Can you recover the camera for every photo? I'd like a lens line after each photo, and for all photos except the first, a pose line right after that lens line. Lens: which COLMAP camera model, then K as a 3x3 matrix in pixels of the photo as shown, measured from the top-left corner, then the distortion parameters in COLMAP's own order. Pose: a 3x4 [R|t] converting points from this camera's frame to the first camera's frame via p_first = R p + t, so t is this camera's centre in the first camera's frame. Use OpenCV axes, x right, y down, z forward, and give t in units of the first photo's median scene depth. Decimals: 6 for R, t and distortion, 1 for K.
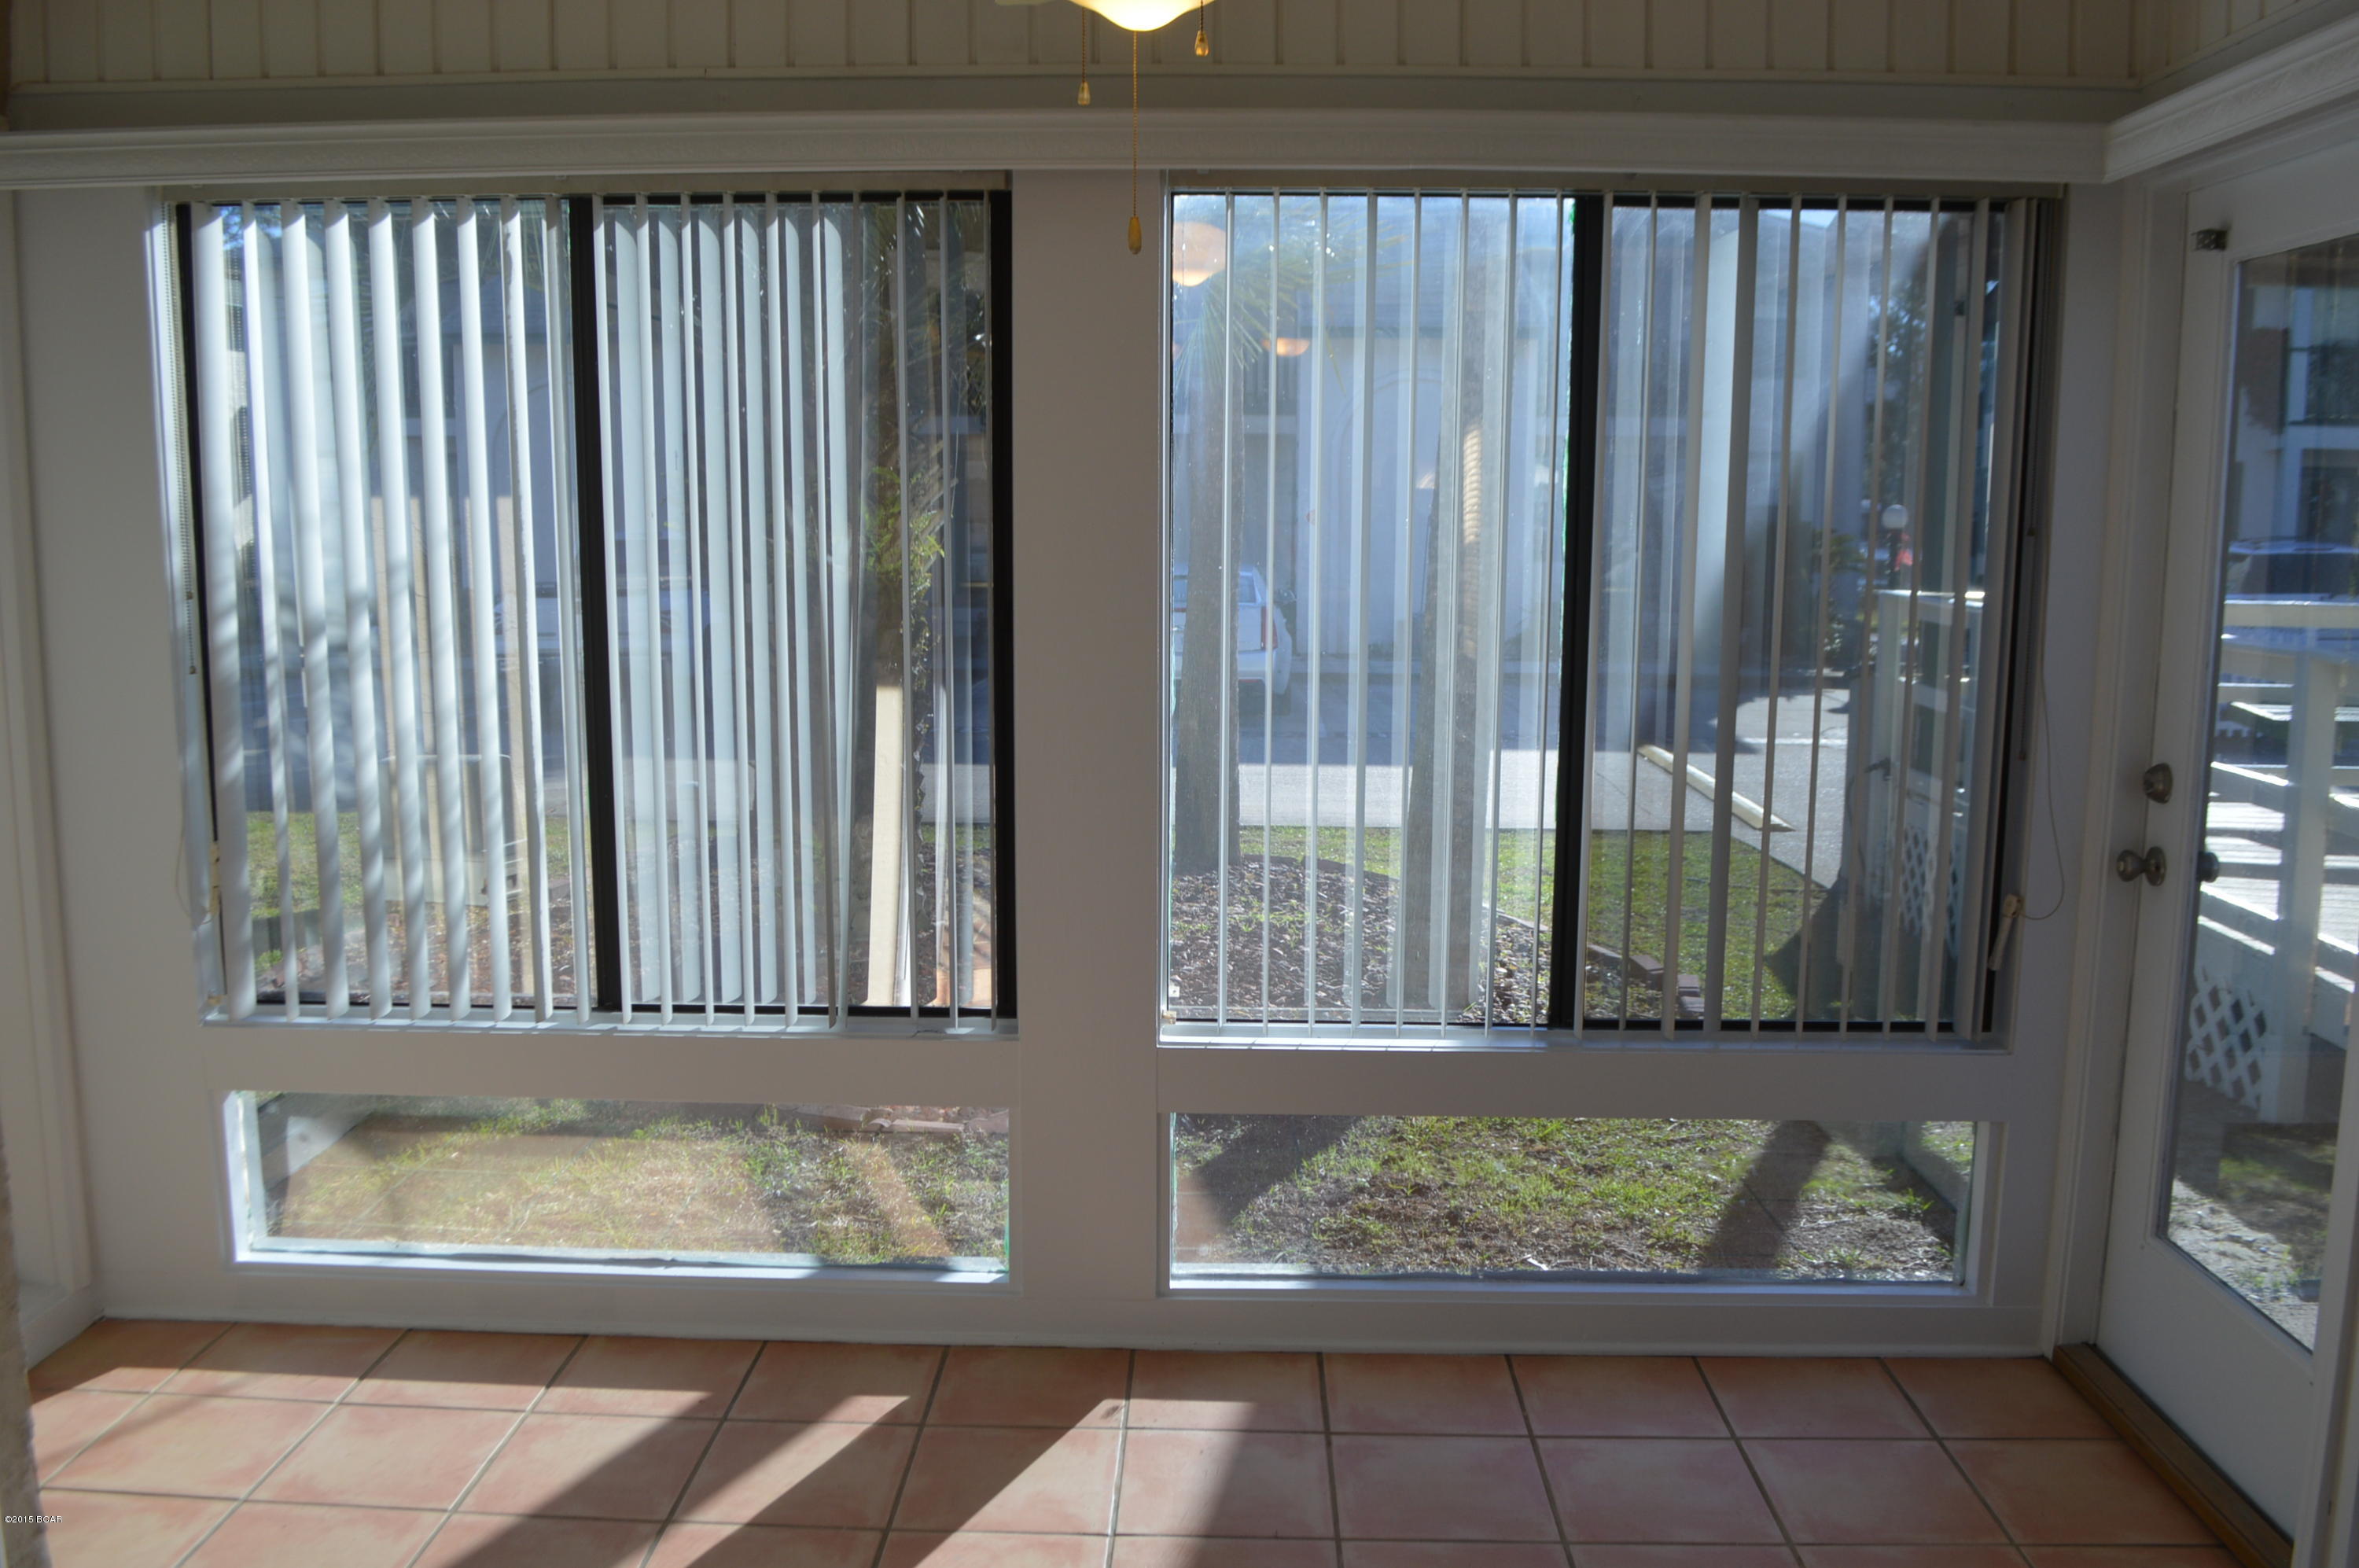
lens RADIAL K [[1965.6, 0, 1156.1], [0, 1965.6, 783.6], [0, 0, 1]] dist [-0.081500, 0.017777]
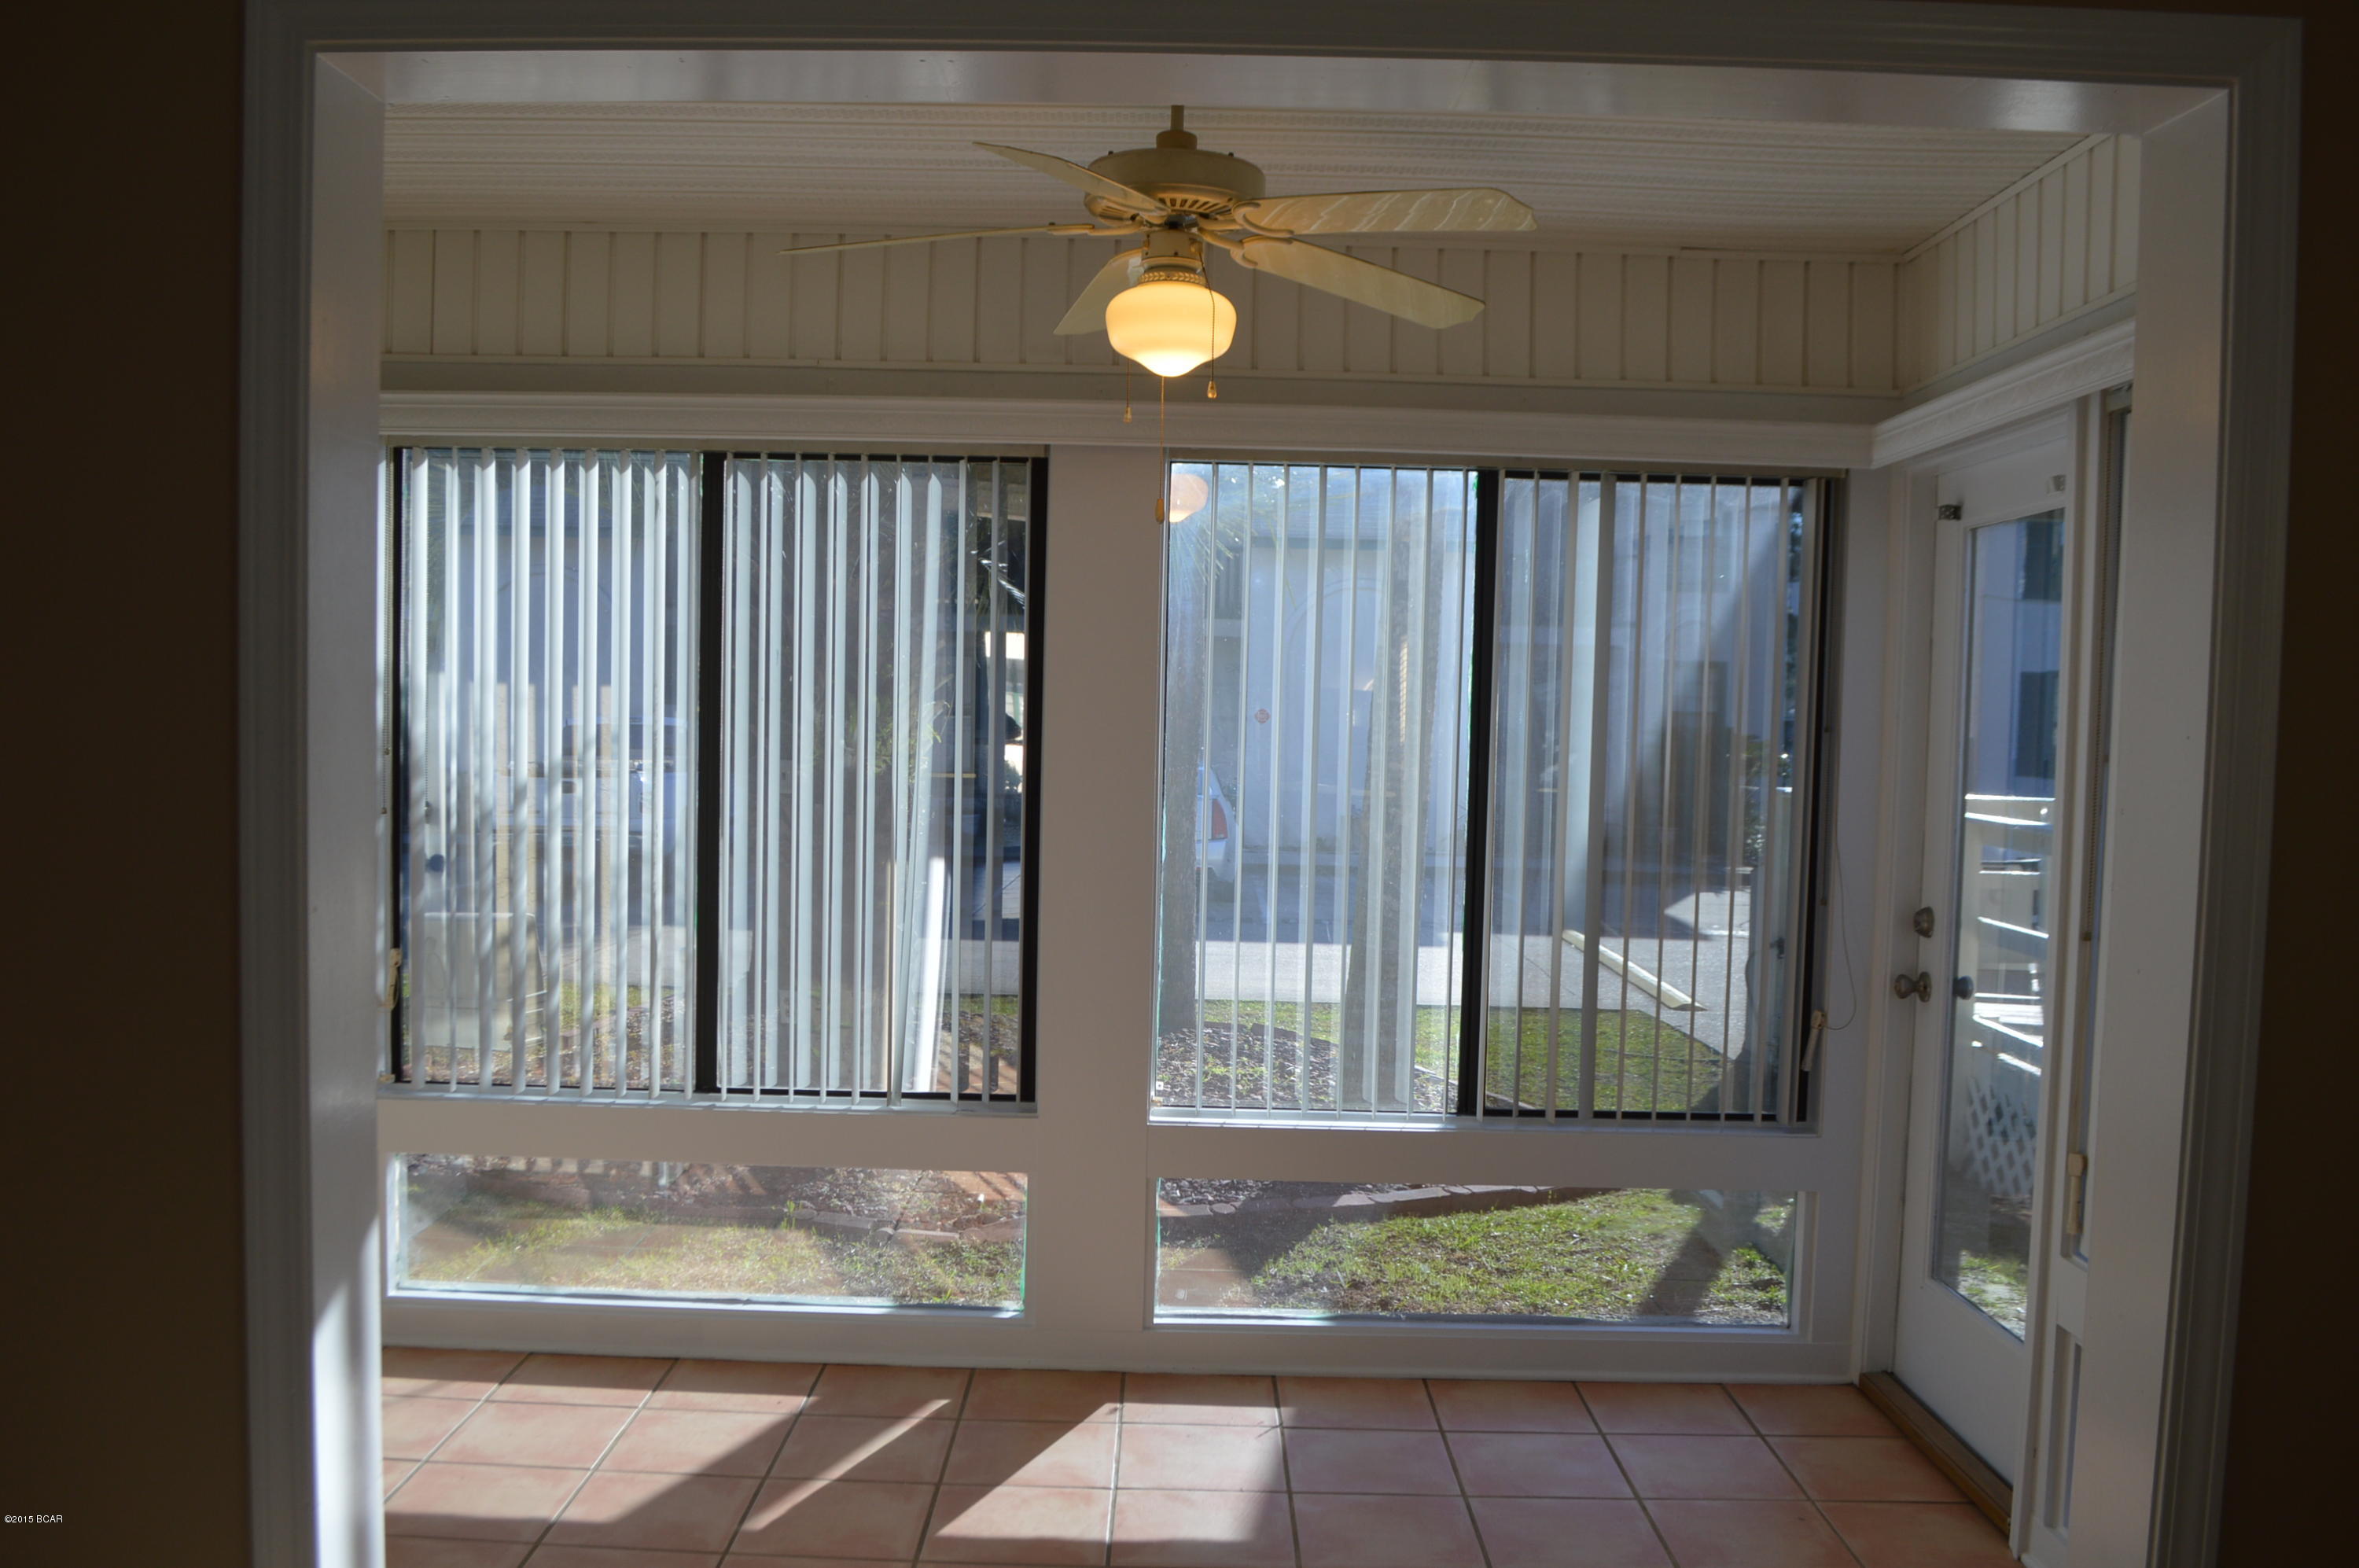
lens RADIAL K [[1965.6, 0, 1167.1], [0, 1965.6, 796.9], [0, 0, 1]] dist [-0.081500, 0.017777]
pose [[0.999315, 0.017682, 0.032517, -0.032479], [-0.014441, 0.995147, -0.097338, 0.048261], [-0.034080, 0.096801, 0.994720, -0.281571]]
